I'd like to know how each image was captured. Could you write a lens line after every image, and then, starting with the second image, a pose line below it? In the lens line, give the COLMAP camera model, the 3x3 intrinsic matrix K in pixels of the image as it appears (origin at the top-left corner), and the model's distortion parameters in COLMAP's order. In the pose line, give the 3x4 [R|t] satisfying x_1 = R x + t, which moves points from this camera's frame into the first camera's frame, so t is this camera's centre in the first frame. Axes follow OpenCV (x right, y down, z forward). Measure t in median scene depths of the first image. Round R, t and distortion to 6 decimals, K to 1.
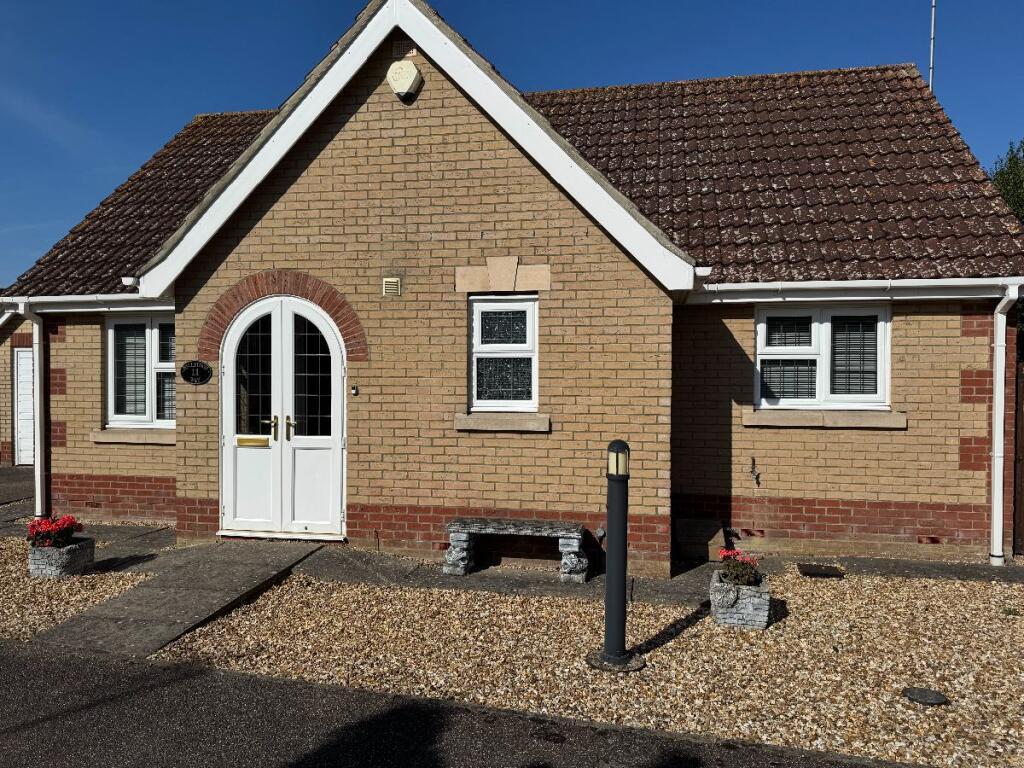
lens RADIAL K [[723.1, 0, 533.2], [0, 723.1, 376.4], [0, 0, 1]] dist [0.089724, -0.051545]
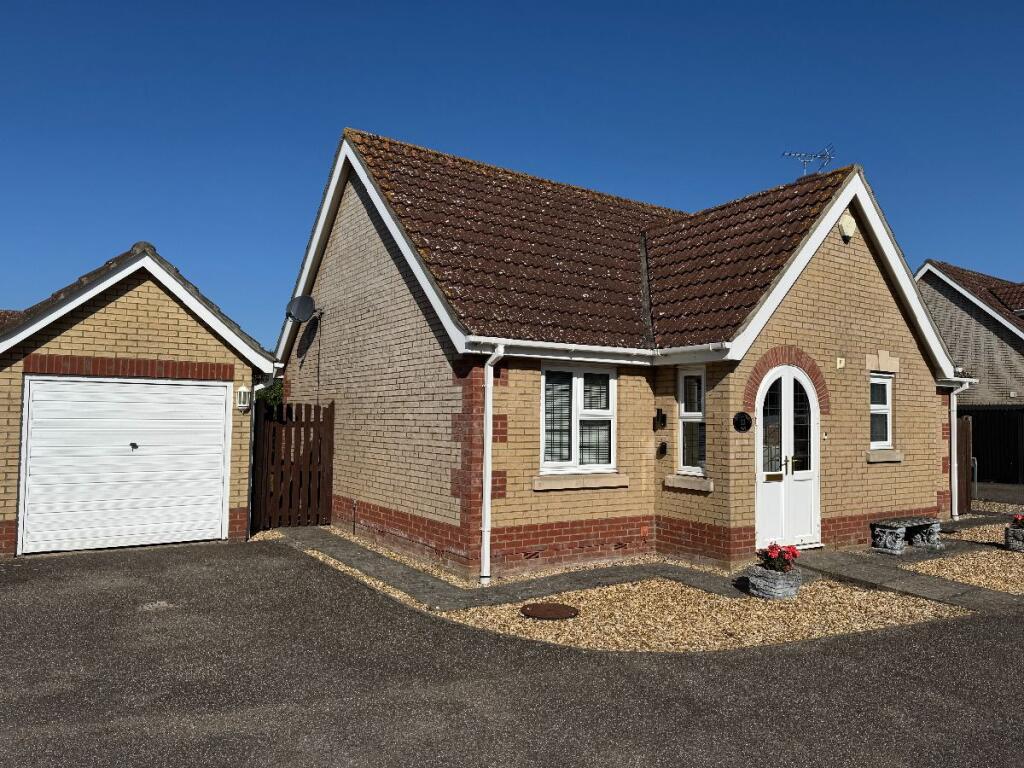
lens RADIAL K [[723.1, 0, 530.3], [0, 723.1, 368.6], [0, 0, 1]] dist [0.089724, -0.051545]
pose [[0.693376, 0.053506, 0.718587, -1.611939], [-0.011176, 0.997918, -0.063521, -0.013763], [-0.720489, 0.036013, 0.692530, 0.418090]]
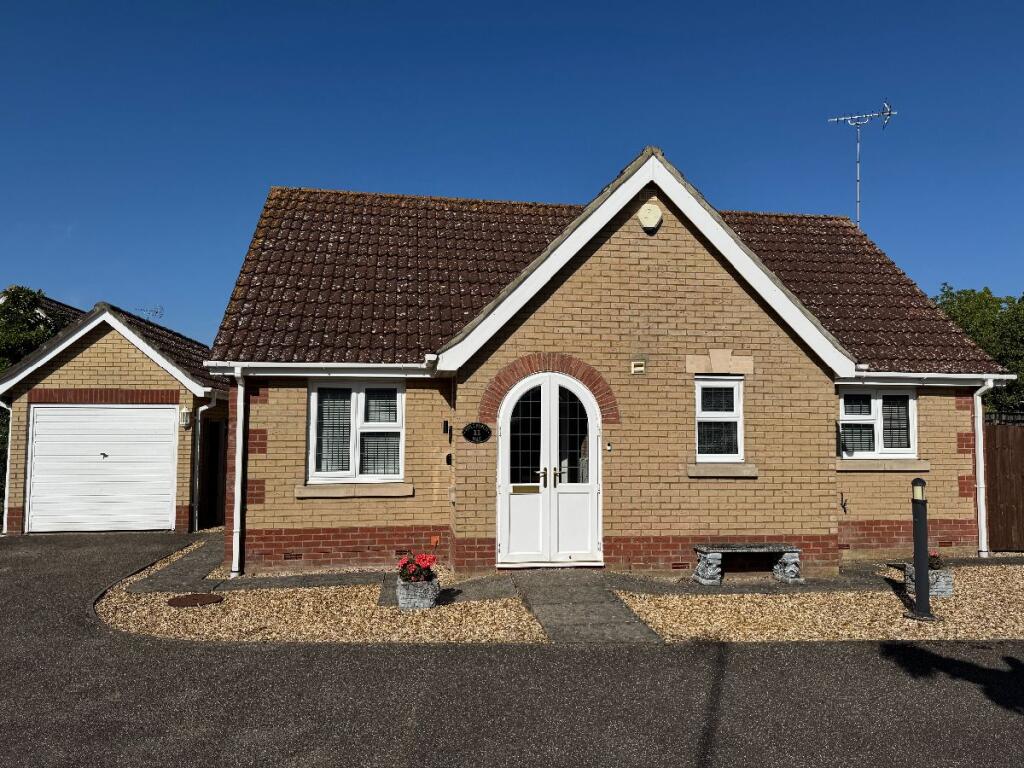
lens RADIAL K [[723.1, 0, 544.7], [0, 723.1, 371.1], [0, 0, 1]] dist [0.089724, -0.051545]
pose [[0.939412, 0.027410, 0.341691, -0.775486], [-0.000704, 0.996950, -0.078038, -0.013993], [-0.342788, 0.073069, 0.936567, -0.167671]]
